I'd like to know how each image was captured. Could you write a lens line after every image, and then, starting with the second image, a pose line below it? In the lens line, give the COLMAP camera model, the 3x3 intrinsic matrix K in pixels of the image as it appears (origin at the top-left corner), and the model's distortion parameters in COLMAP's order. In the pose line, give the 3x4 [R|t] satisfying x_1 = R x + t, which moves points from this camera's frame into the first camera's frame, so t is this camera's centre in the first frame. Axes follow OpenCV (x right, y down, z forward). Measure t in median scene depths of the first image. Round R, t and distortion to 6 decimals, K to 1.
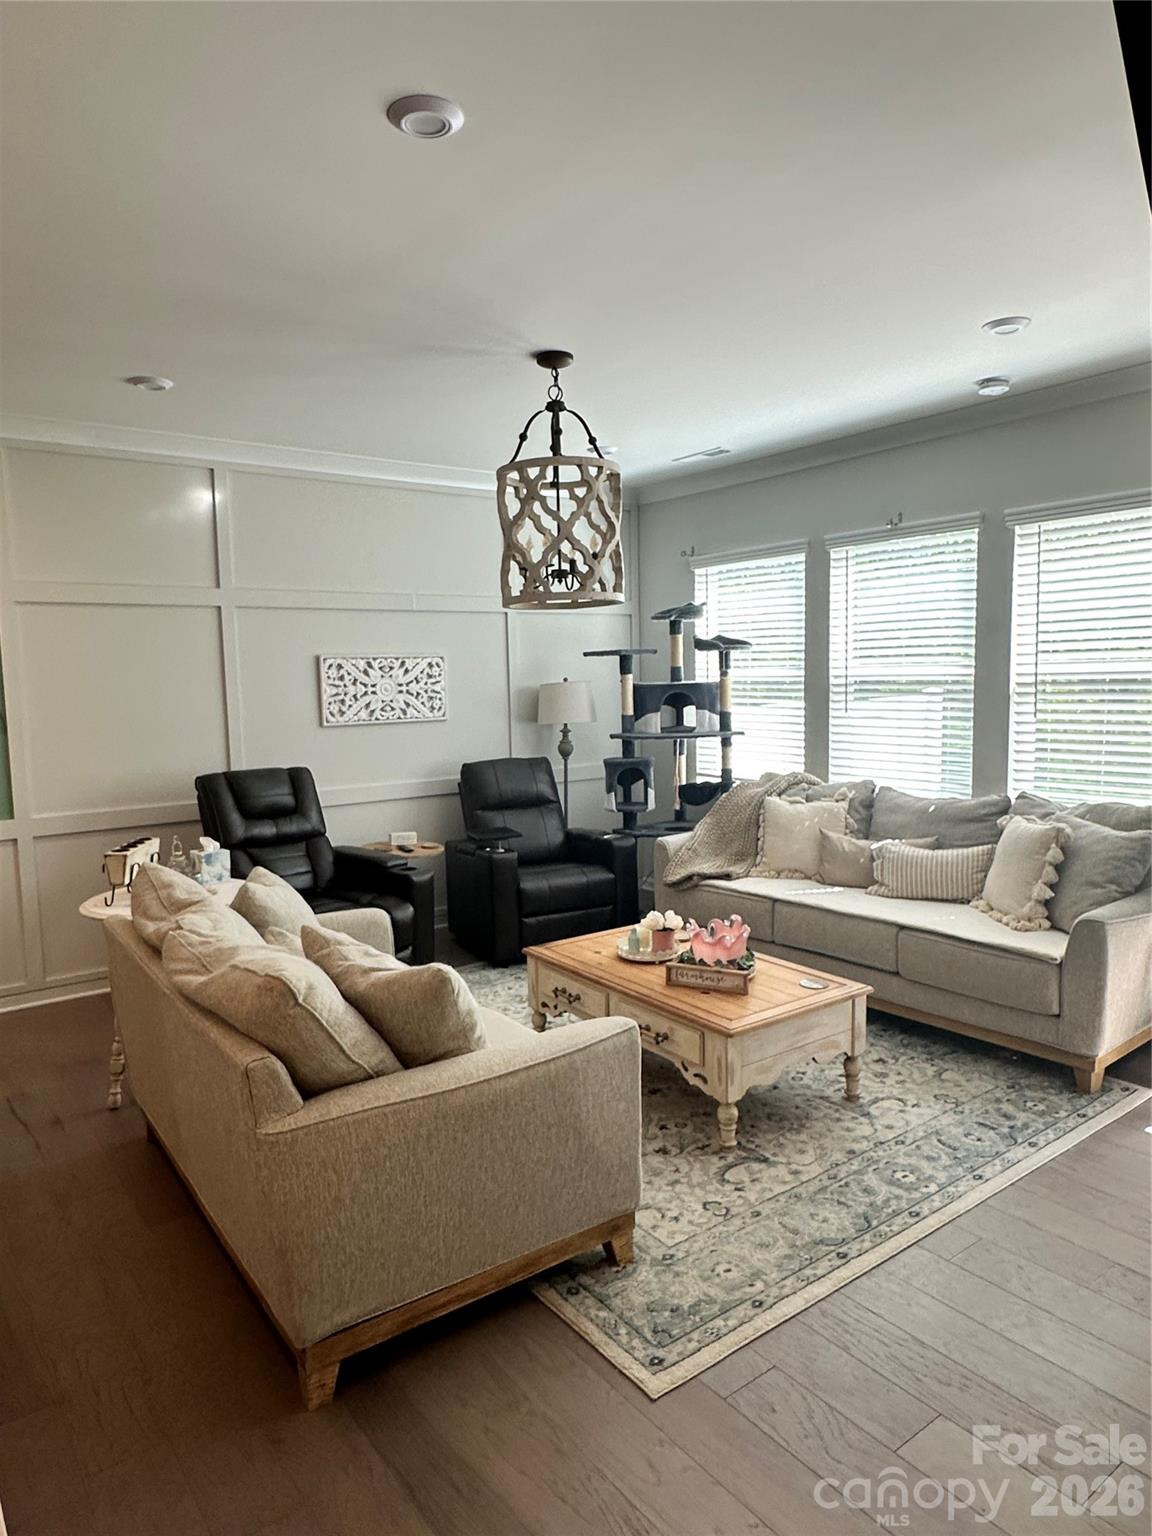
lens RADIAL K [[978.9, 0, 566.5], [0, 978.9, 757.0], [0, 0, 1]] dist [-0.031453, 0.001095]
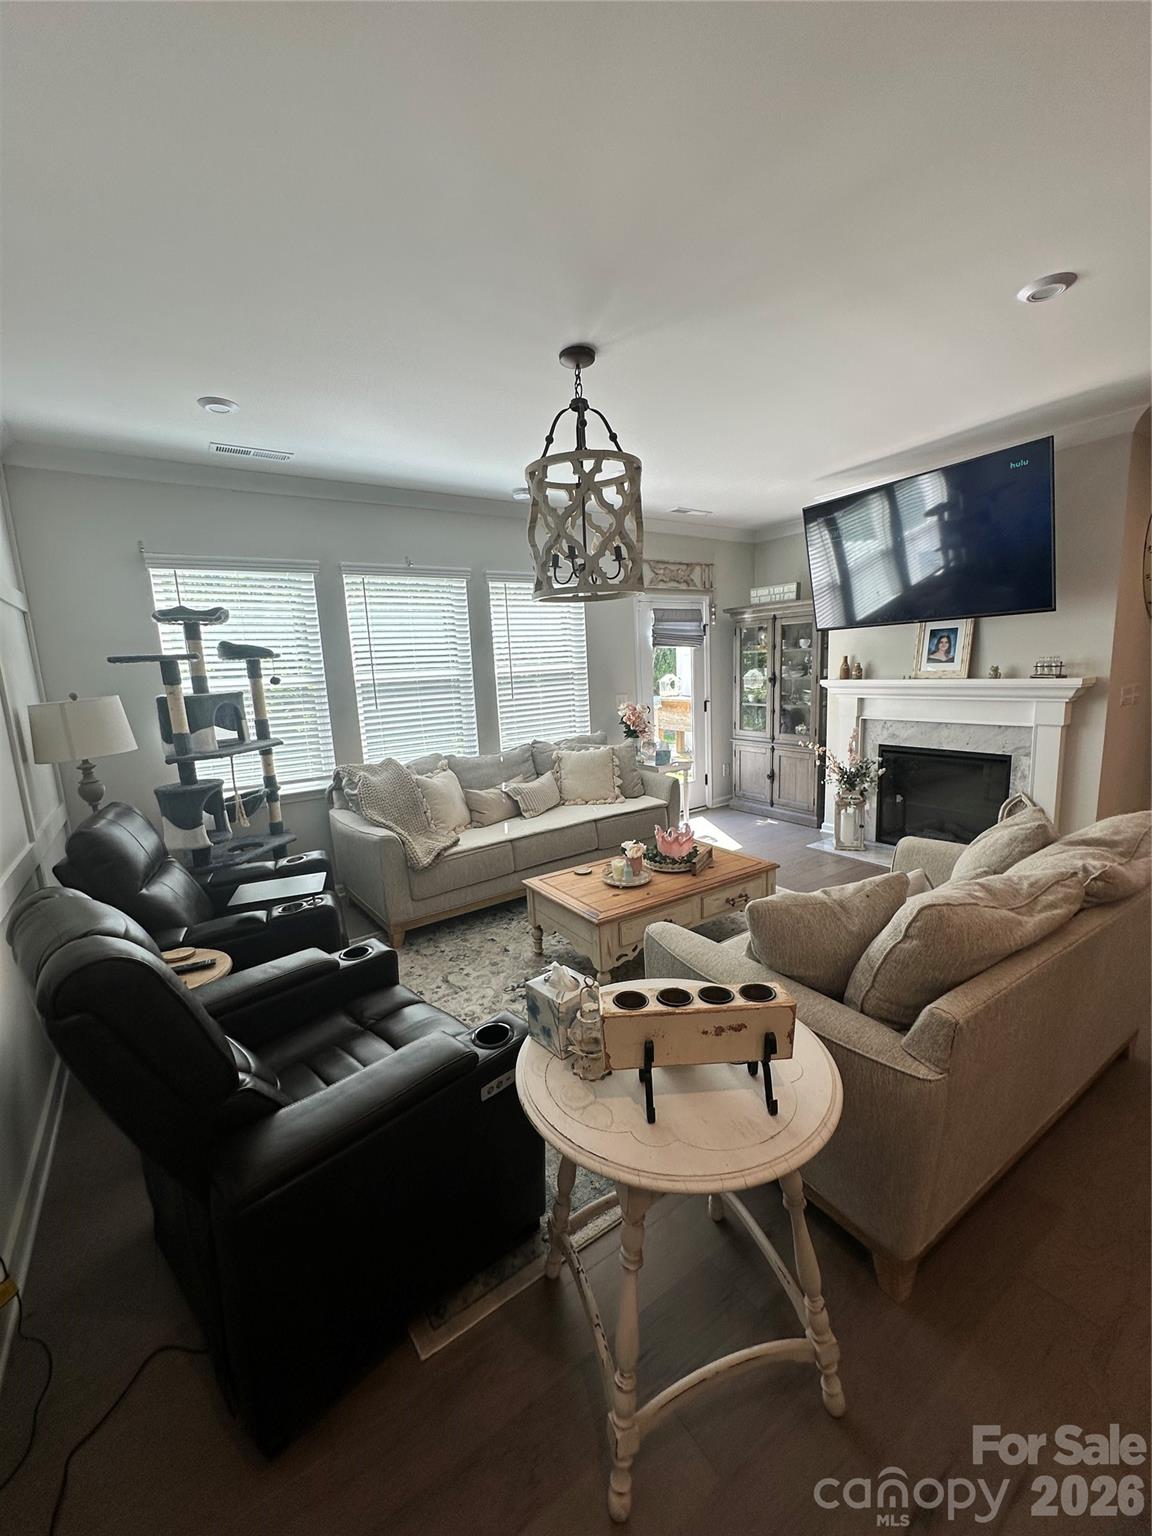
lens RADIAL K [[608.1, 0, 576.0], [0, 608.1, 768.8], [0, 0, 1]] dist [0.000750, 0.000486]
pose [[0.042134, -0.154752, 0.987054, -0.670436], [0.127575, 0.980678, 0.148307, -0.071929], [-0.990934, 0.119674, 0.061062, 0.948195]]
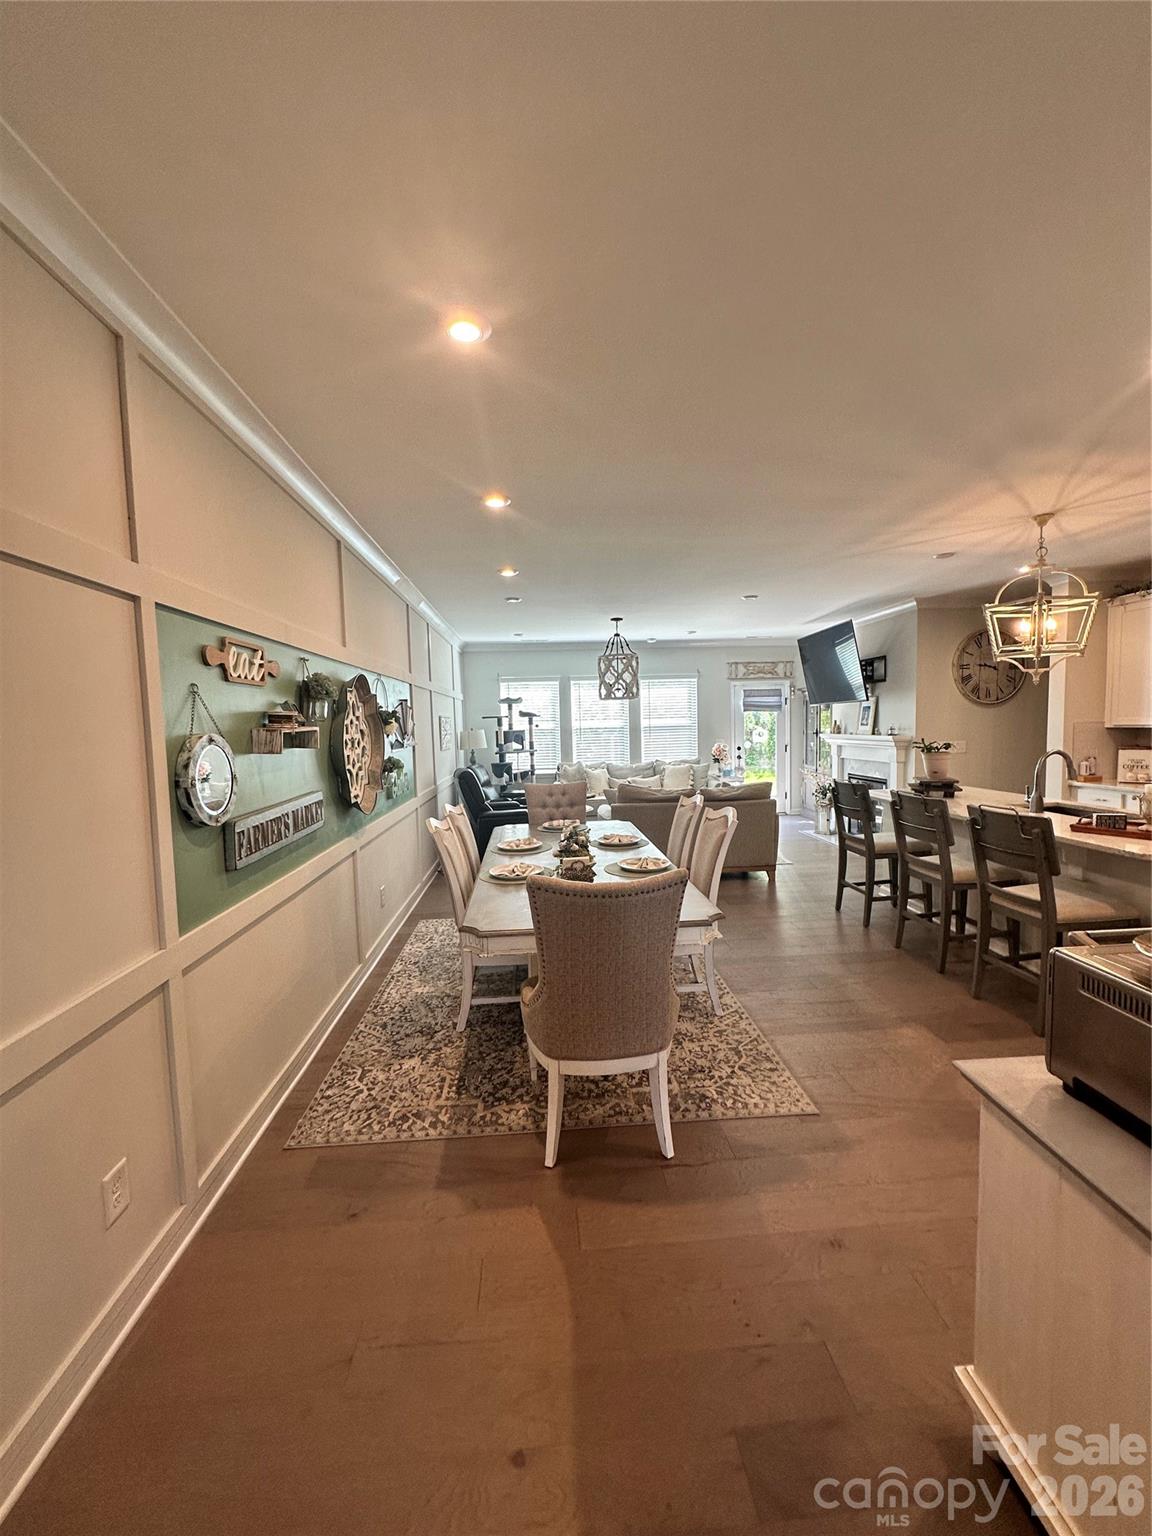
lens RADIAL K [[608.1, 0, 575.3], [0, 608.1, 771.8], [0, 0, 1]] dist [0.000750, 0.000486]
pose [[0.542131, -0.060779, 0.838093, -1.591821], [0.085902, 0.996164, 0.016676, 0.020190], [-0.835892, 0.062954, 0.545272, 0.096680]]
